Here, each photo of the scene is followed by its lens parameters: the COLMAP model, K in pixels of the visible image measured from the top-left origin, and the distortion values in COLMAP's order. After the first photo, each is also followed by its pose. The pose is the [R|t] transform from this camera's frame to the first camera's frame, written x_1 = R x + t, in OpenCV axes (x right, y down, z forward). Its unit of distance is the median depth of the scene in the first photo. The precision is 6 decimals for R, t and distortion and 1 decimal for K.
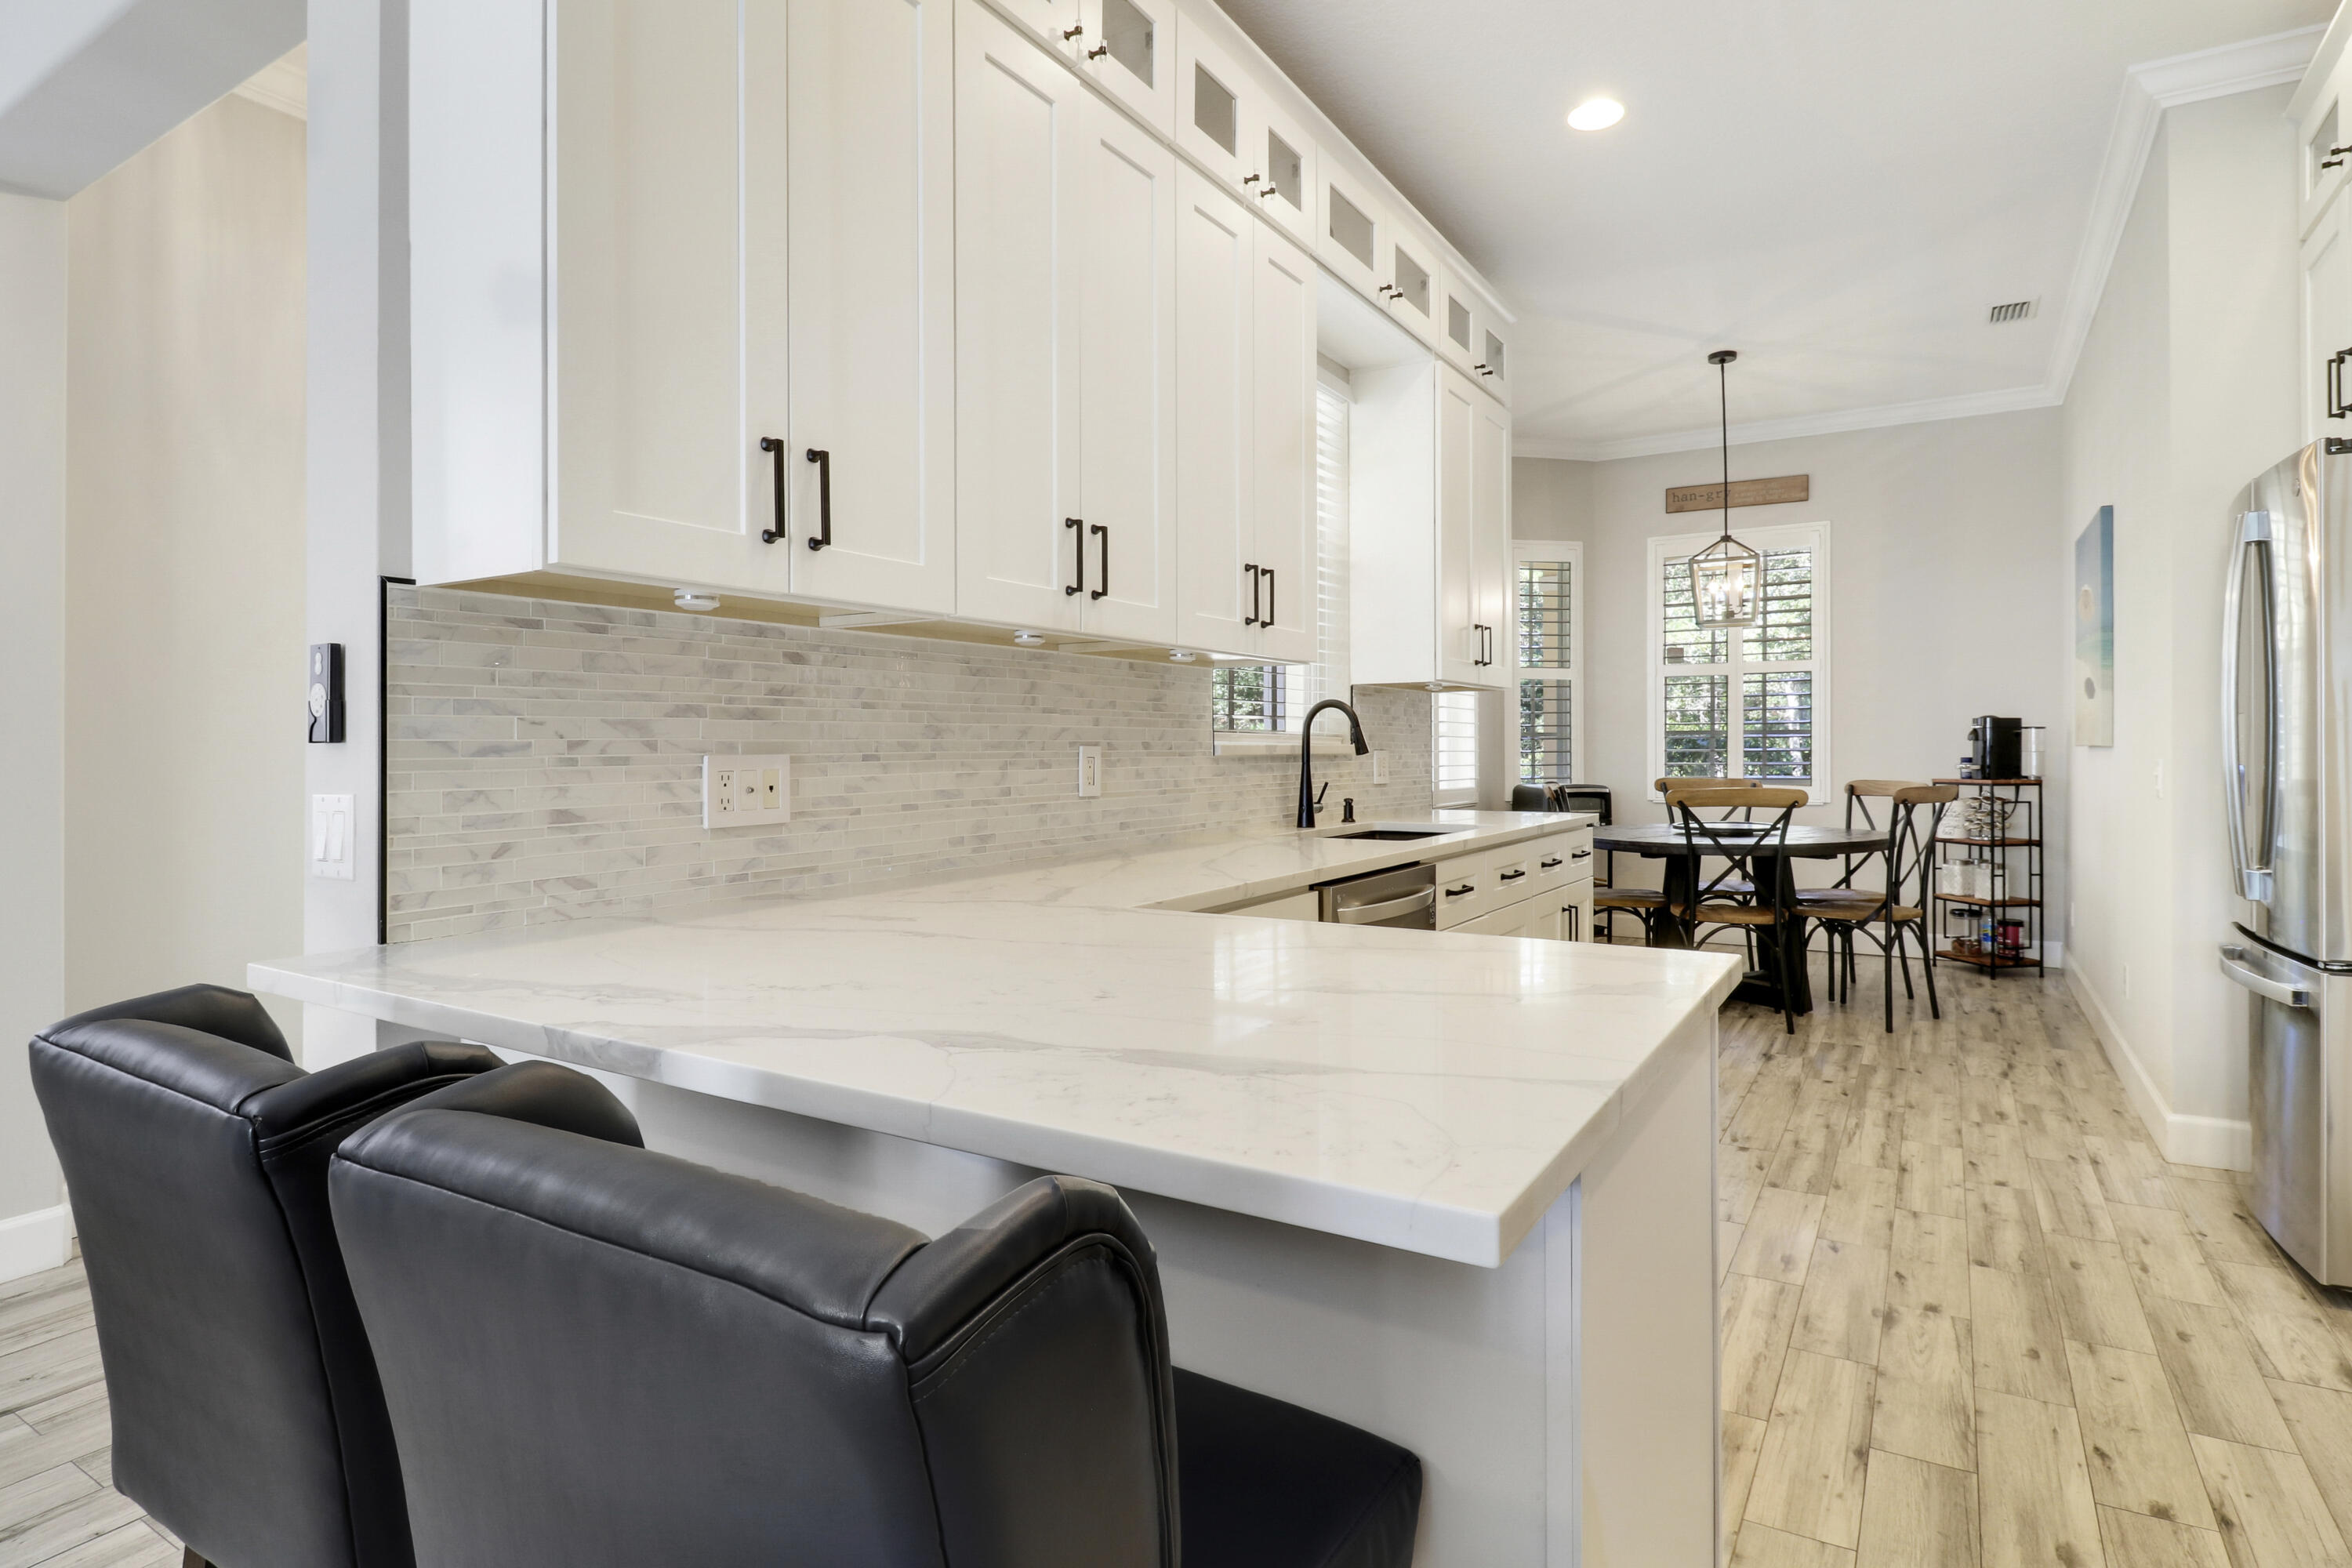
lens RADIAL K [[1208.1, 0, 1205.1], [0, 1208.1, 754.4], [0, 0, 1]] dist [0.017416, -0.003085]
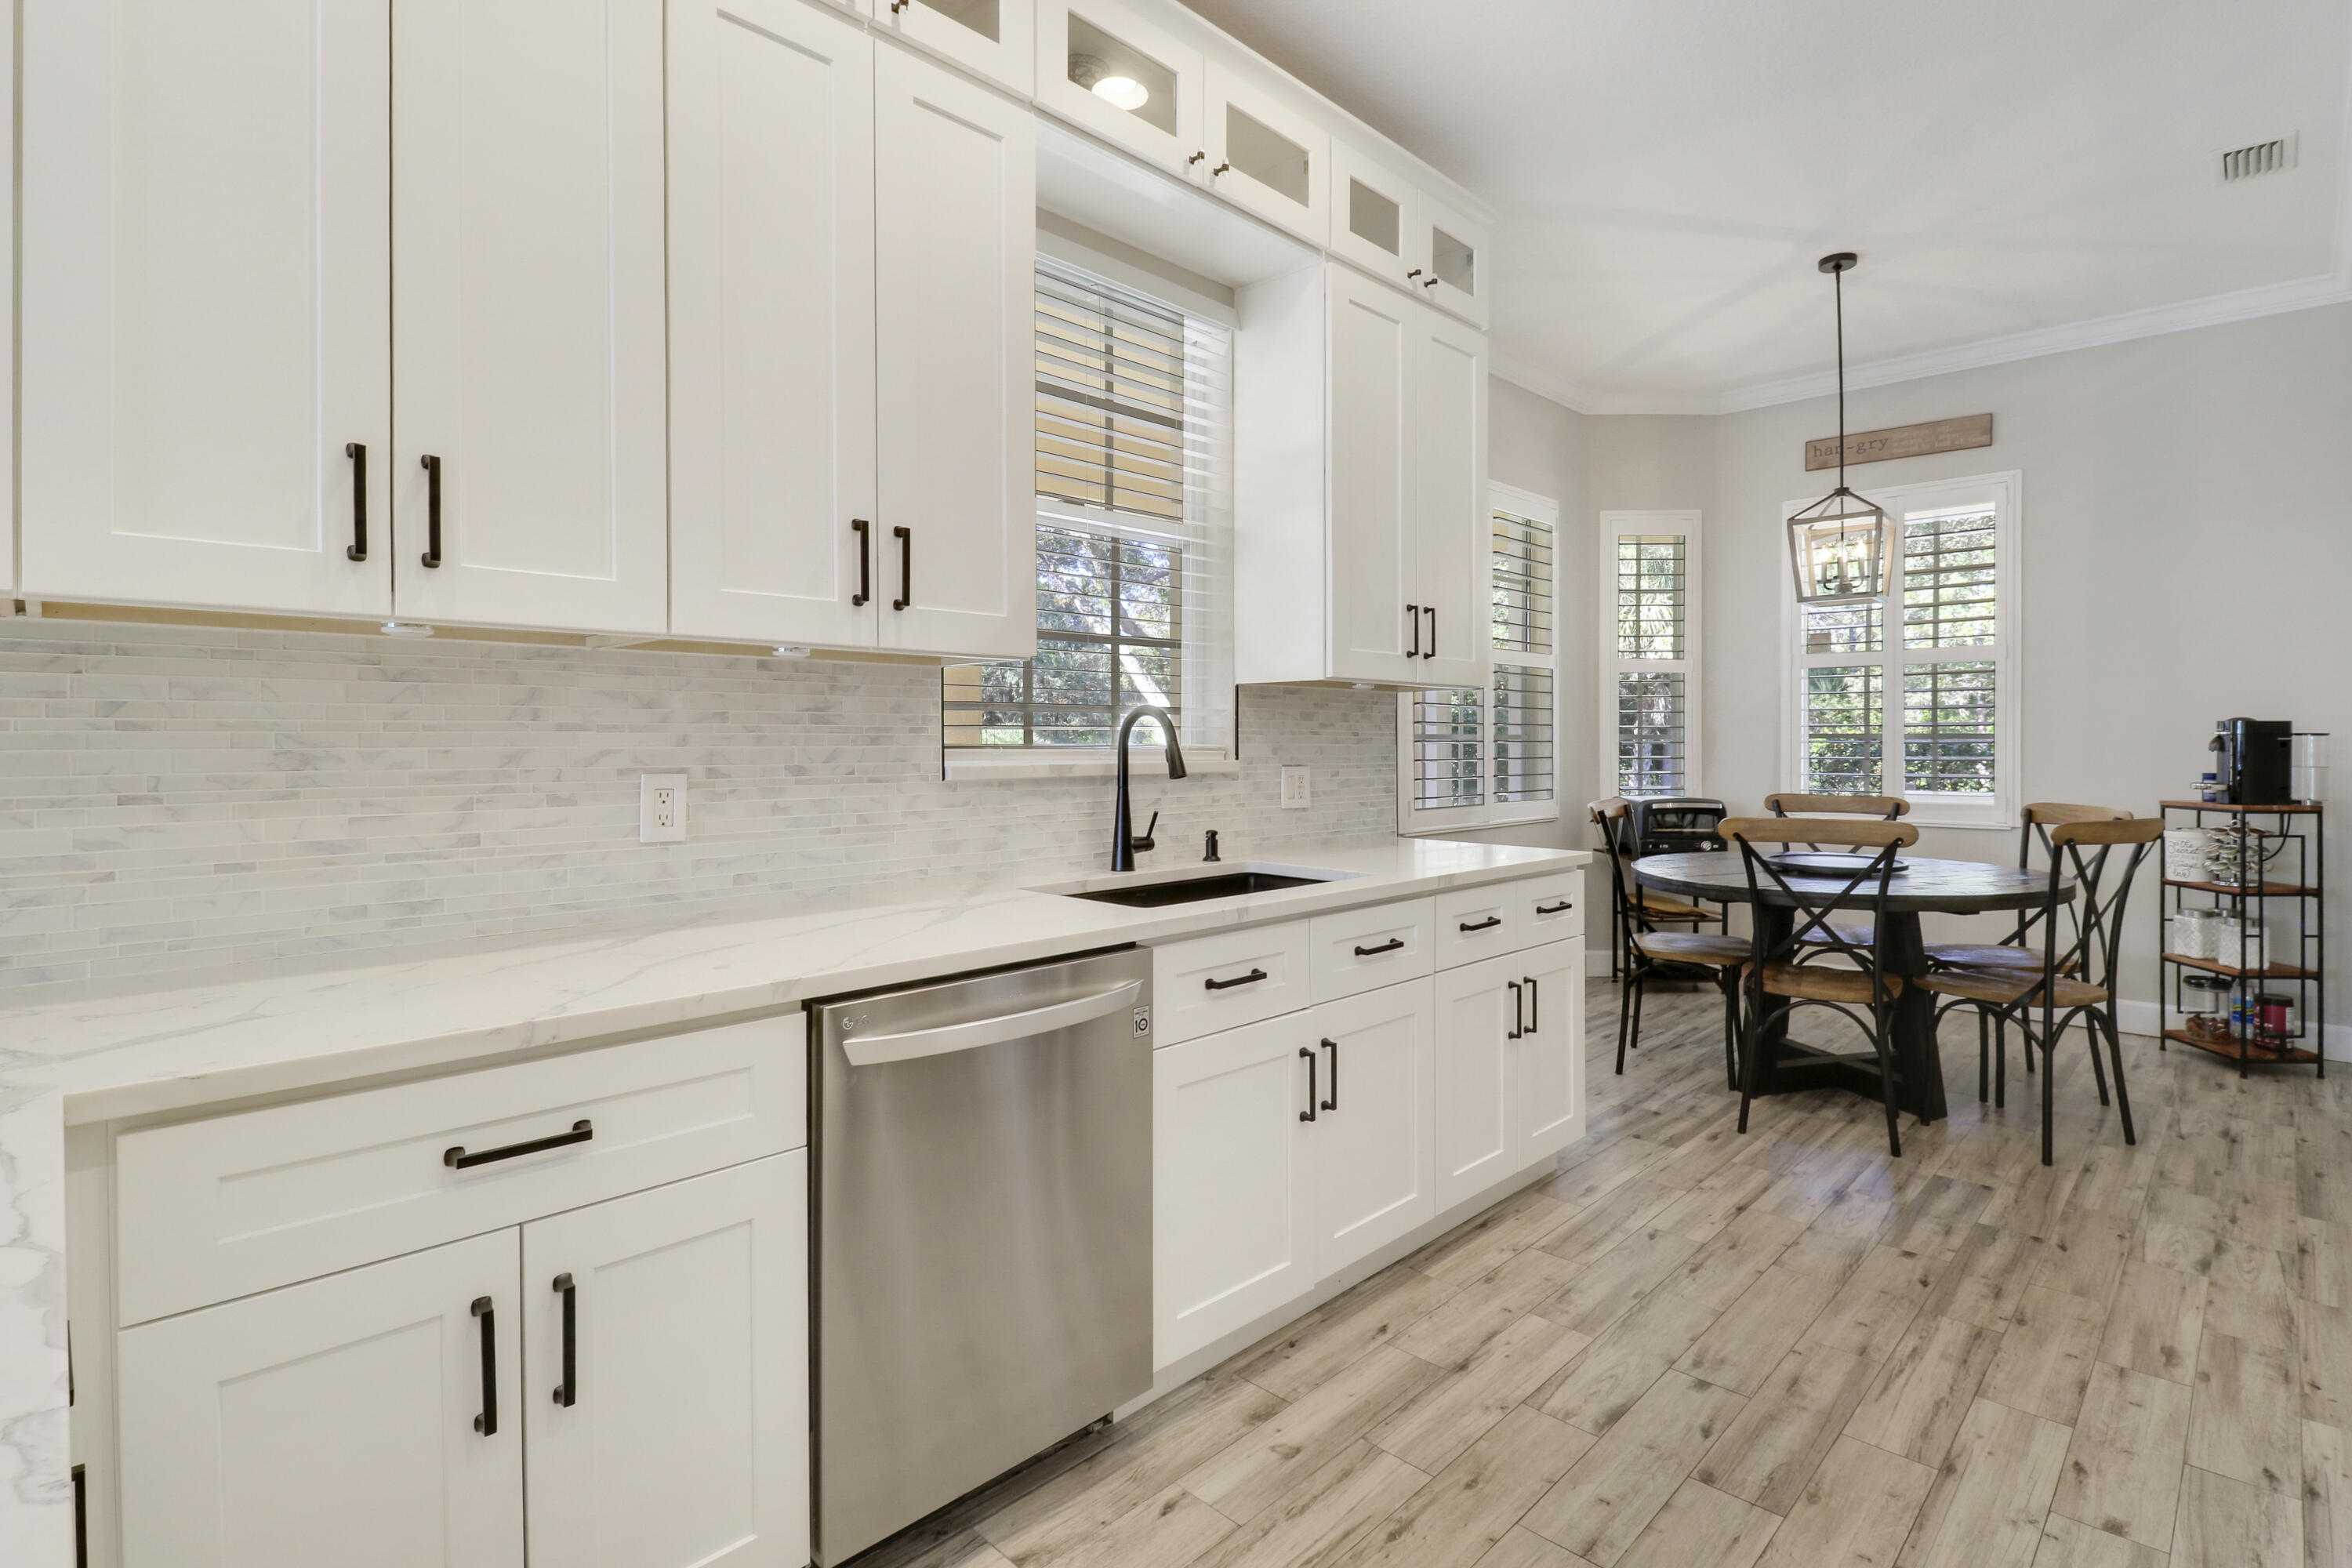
lens RADIAL K [[1108.9, 0, 1188.8], [0, 1108.9, 733.6], [0, 0, 1]] dist [0.000670, -0.009038]
pose [[0.972081, 0.002808, -0.234630, 0.290740], [-0.005074, 0.999946, -0.009057, -0.020734], [0.234592, 0.009995, 0.972042, 0.321949]]
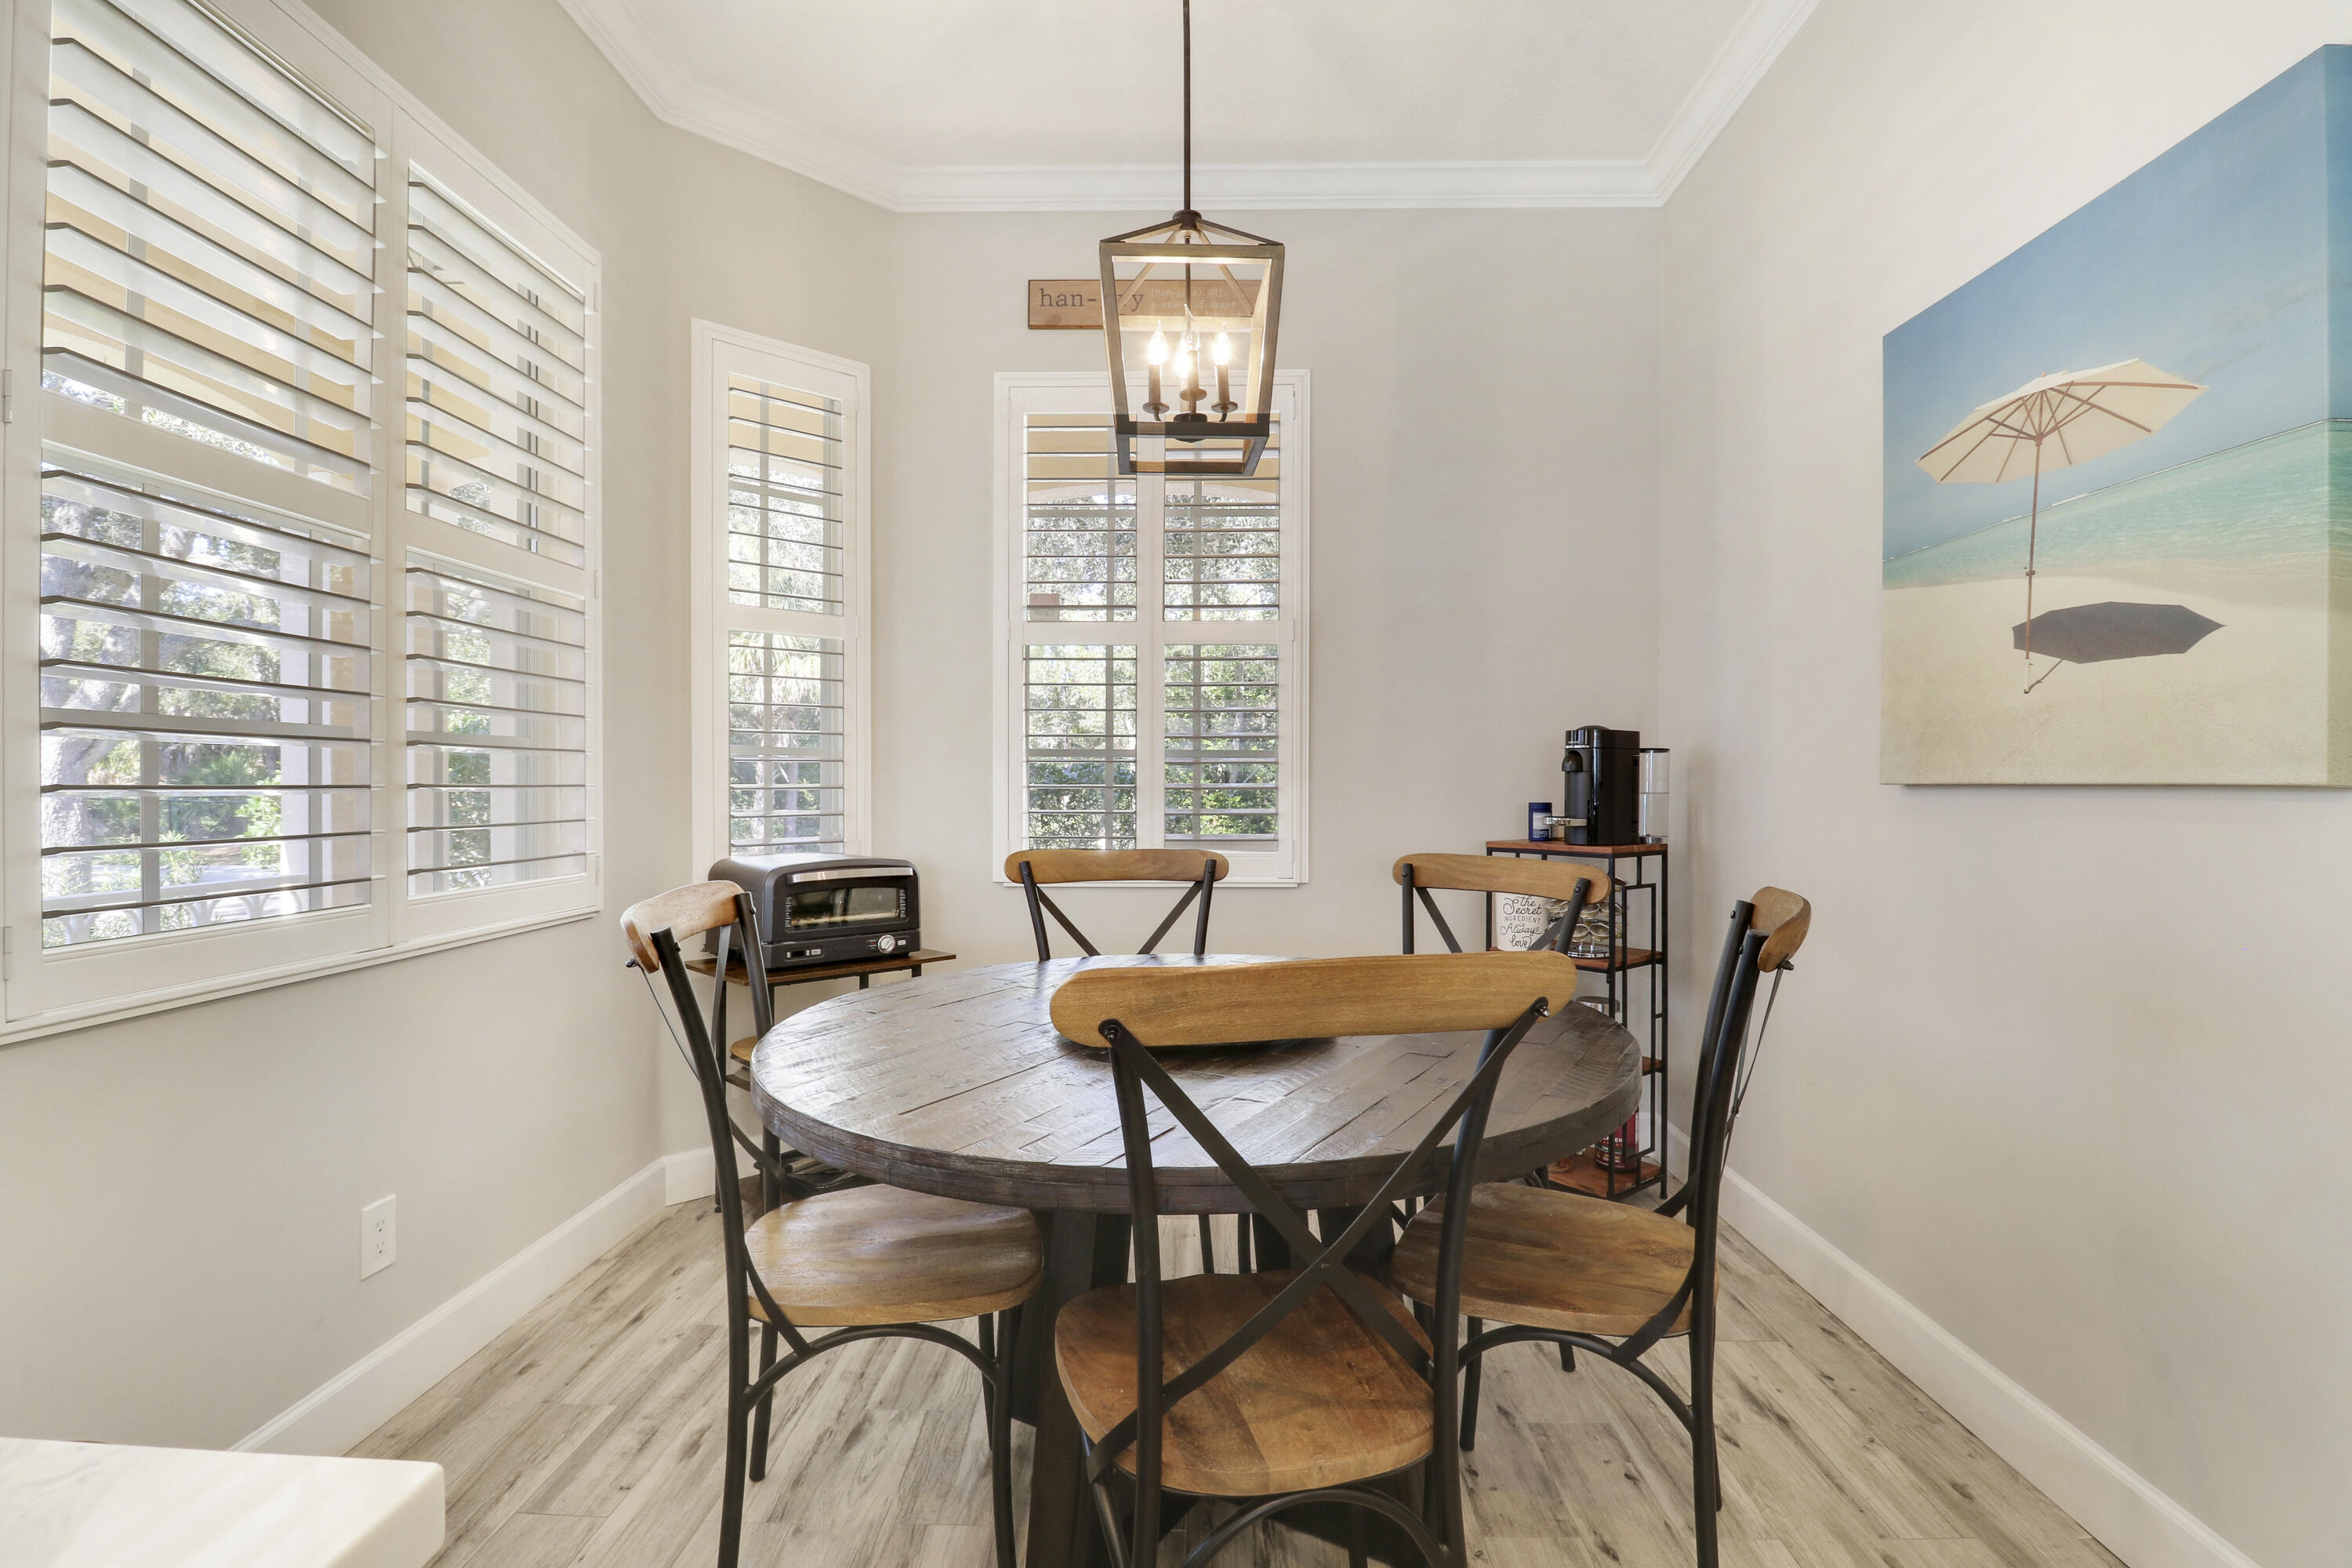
lens RADIAL K [[1108.9, 0, 1192.5], [0, 1108.9, 803.4], [0, 0, 1]] dist [0.000670, -0.009038]
pose [[0.865850, -0.002097, 0.500299, 0.397723], [-0.006673, 0.999854, 0.015740, -0.006524], [-0.500259, -0.016967, 0.865709, 1.074919]]
